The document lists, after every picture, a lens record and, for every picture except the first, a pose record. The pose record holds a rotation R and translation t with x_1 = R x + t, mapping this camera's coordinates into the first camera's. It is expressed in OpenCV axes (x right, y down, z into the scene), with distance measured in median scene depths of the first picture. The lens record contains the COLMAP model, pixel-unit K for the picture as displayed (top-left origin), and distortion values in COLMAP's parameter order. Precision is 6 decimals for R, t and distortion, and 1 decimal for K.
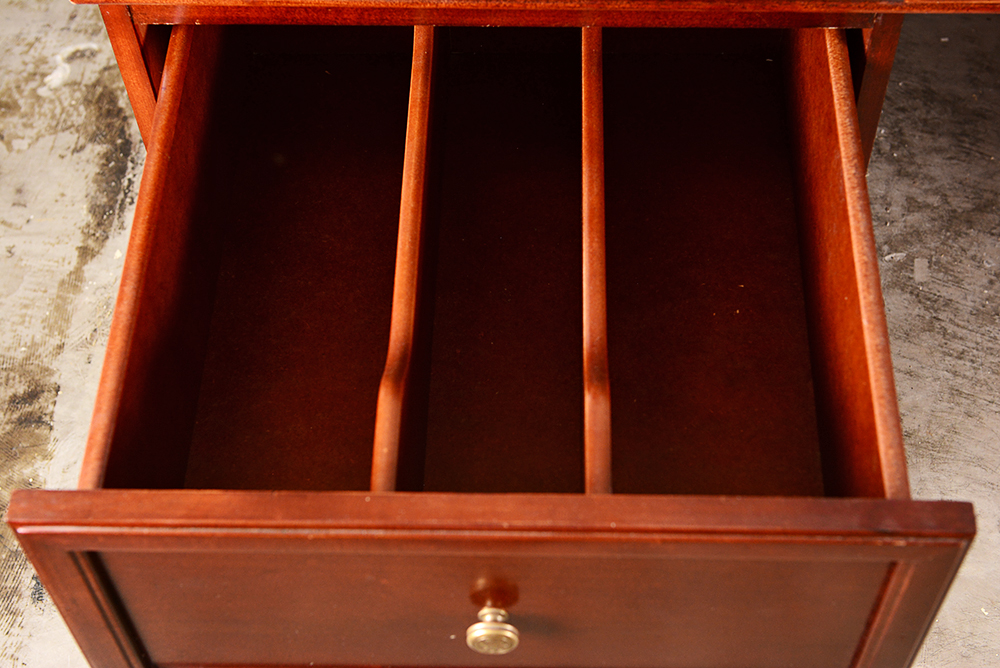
lens RADIAL K [[1600.1, 0, 499.1], [0, 1600.1, 333.4], [0, 0, 1]] dist [0.062974, 0.000000]
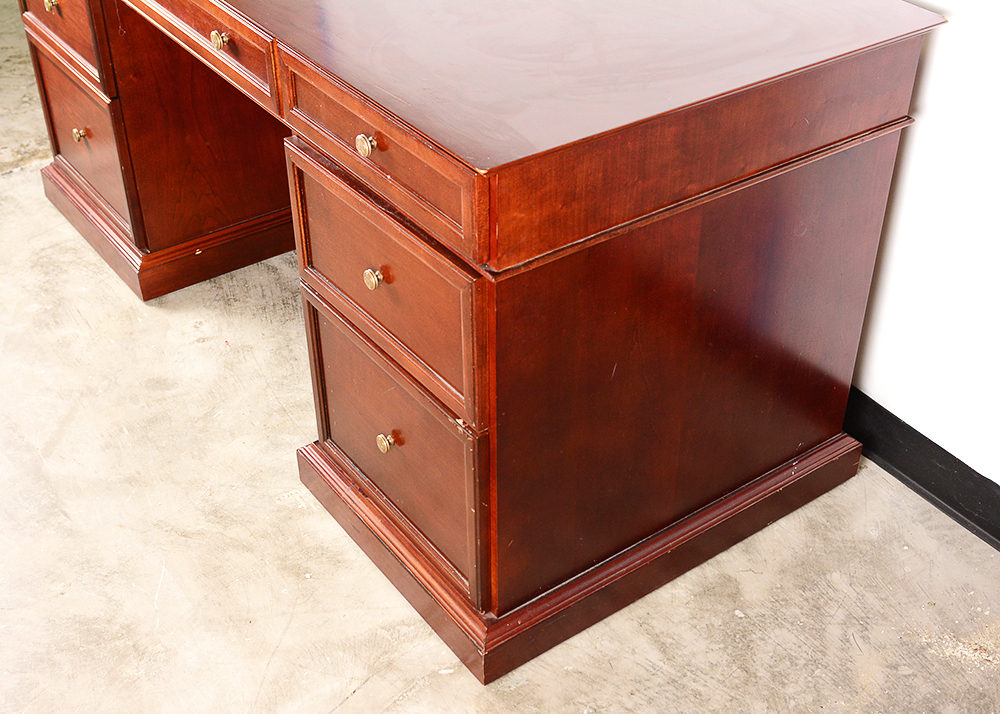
lens RADIAL K [[1276.2, 0, 496.1], [0, 1276.2, 364.3], [0, 0, 1]] dist [-0.010413, 0.000000]
pose [[0.605374, 0.487680, -0.629040, 1.436946], [-0.660381, 0.748920, -0.054916, -0.015761], [0.444319, 0.448651, 0.775431, -0.088932]]
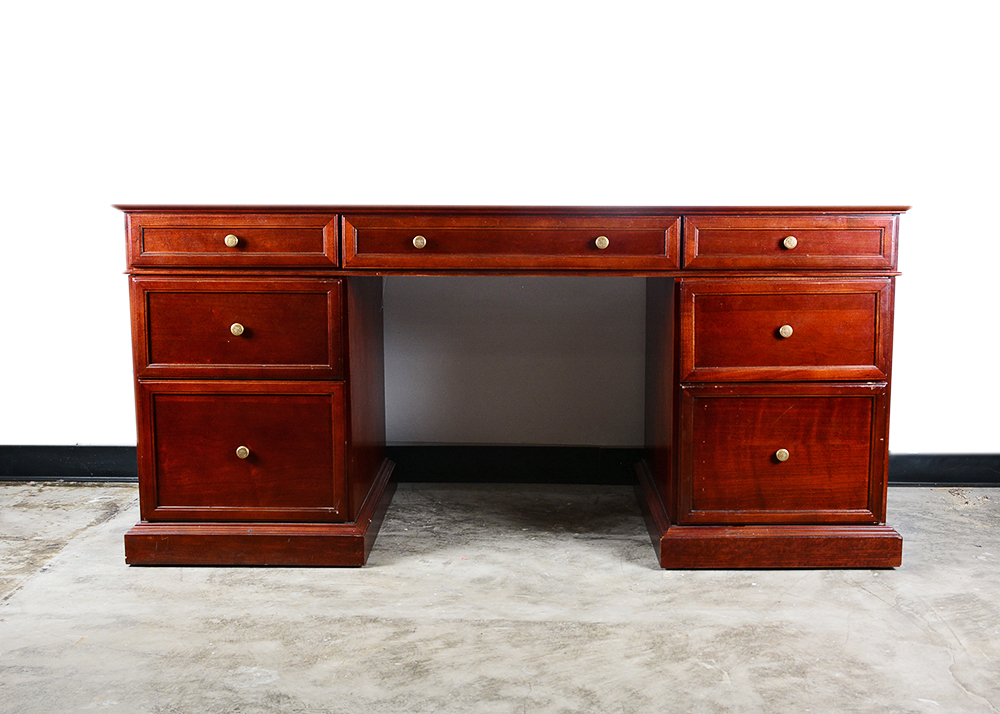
lens RADIAL K [[1302.2, 0, 515.9], [0, 1302.2, 353.5], [0, 0, 1]] dist [-0.014037, 0.000000]
pose [[0.999618, 0.018995, 0.020070, 0.336826], [0.001963, 0.675625, -0.737243, 1.223451], [-0.027564, 0.737001, 0.675330, -0.517218]]
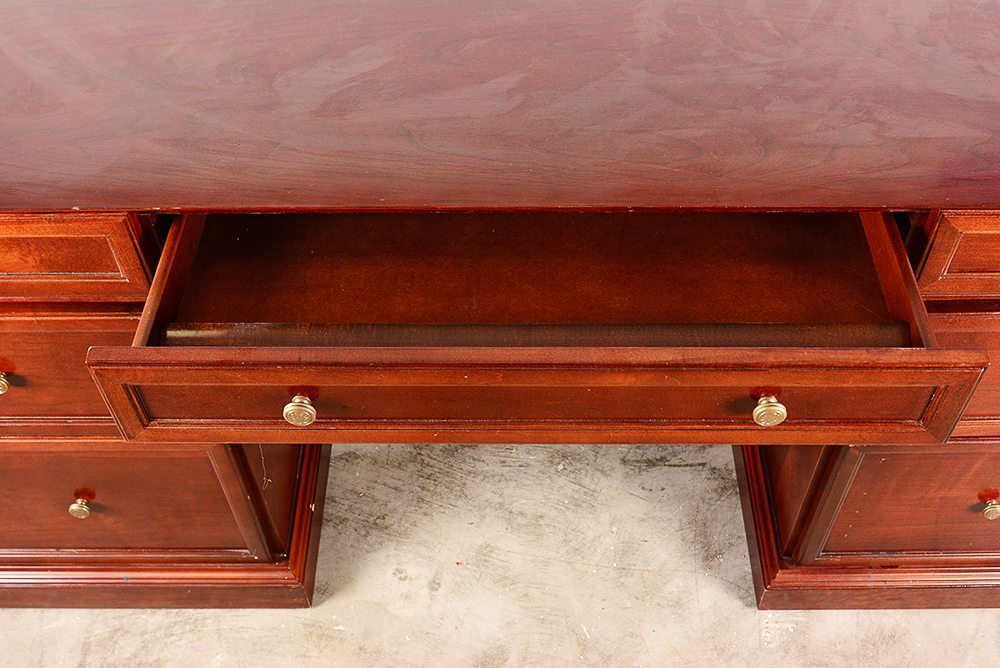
lens RADIAL K [[1053.4, 0, 498.5], [0, 1053.4, 328.7], [0, 0, 1]] dist [-0.048108, 0.000000]
pose [[0.999847, -0.012813, 0.011938, 0.333459], [0.013874, 0.995524, -0.093487, -0.033977], [-0.010687, 0.093638, 0.995549, -0.076938]]
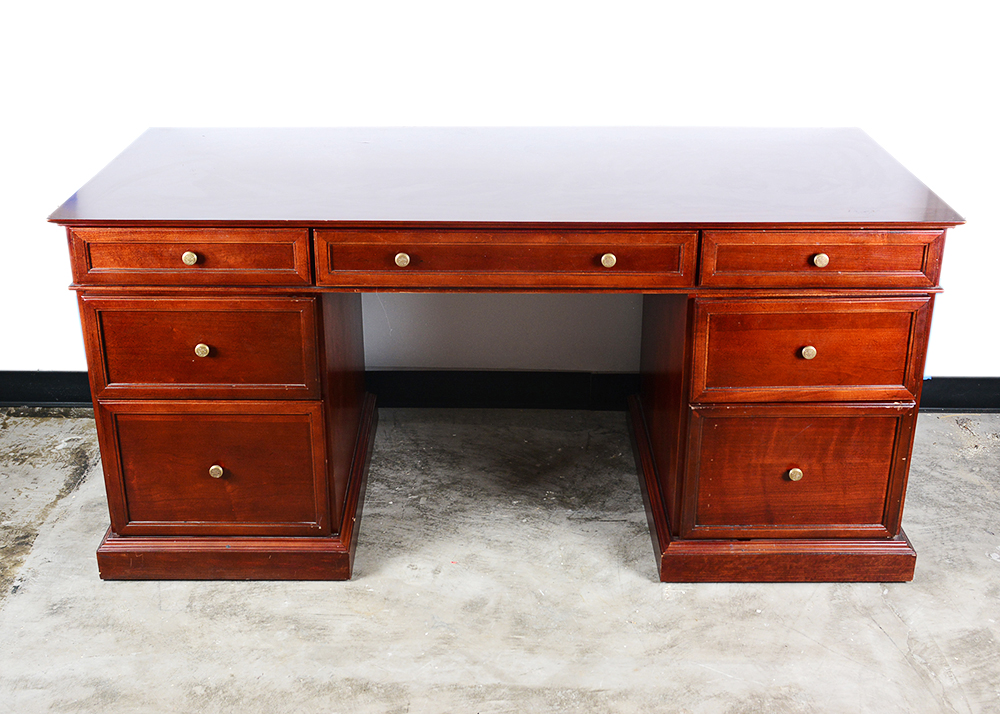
lens RADIAL K [[1276.2, 0, 480.7], [0, 1276.2, 331.8], [0, 0, 1]] dist [-0.010413, 0.000000]
pose [[0.999656, 0.009605, 0.024411, 0.297903], [0.004737, 0.849159, -0.528115, 0.721093], [-0.025802, 0.528049, 0.848822, -0.683544]]
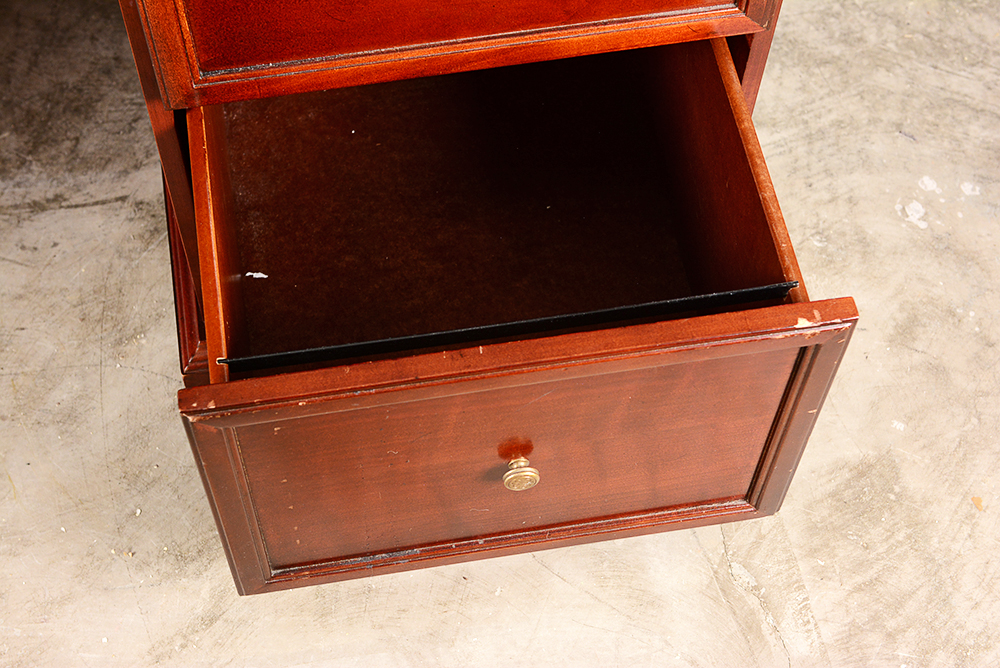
lens RADIAL K [[1600.1, 0, 505.2], [0, 1600.1, 336.1], [0, 0, 1]] dist [0.062974, 0.000000]
pose [[0.977206, -0.152527, 0.147662, 0.616395], [0.140618, 0.986141, 0.088044, 0.034691], [-0.159044, -0.065273, 0.985111, -0.057742]]
